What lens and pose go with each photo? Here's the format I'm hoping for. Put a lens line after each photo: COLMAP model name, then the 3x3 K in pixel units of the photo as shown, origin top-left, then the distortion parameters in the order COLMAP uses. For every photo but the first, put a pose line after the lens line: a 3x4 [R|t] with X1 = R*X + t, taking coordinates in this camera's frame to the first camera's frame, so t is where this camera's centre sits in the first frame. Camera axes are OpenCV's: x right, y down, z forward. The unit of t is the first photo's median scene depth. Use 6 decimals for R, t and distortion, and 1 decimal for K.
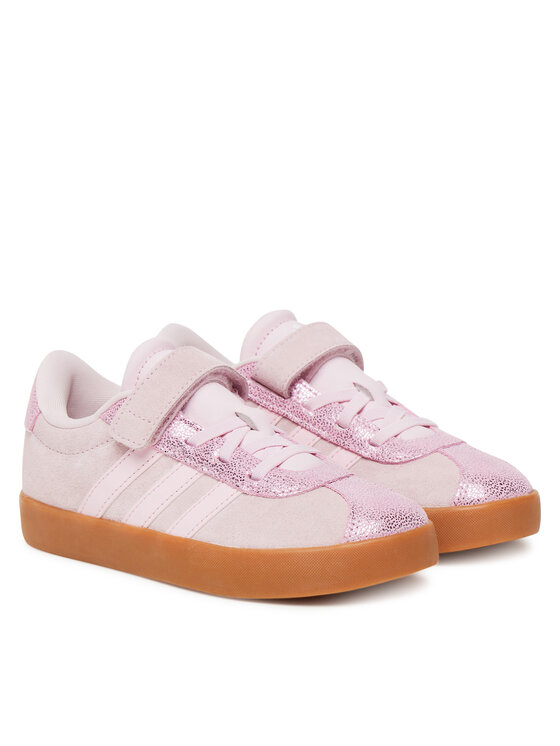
lens RADIAL K [[2192.4, 0, 276.7], [0, 2192.4, 371.9], [0, 0, 1]] dist [-0.822454, 0.000000]
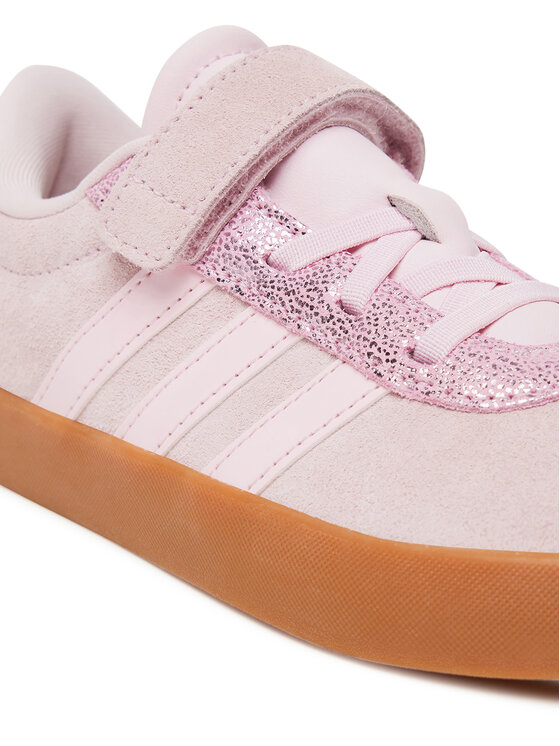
lens RADIAL K [[1353.6, 0, 284.8], [0, 1353.6, 371.2], [0, 0, 1]] dist [-0.119617, 0.000000]
pose [[0.989502, 0.065552, -0.128798, -0.002857], [-0.052168, 0.993138, 0.104672, 0.025888], [0.134776, -0.096854, 0.986131, 0.739210]]
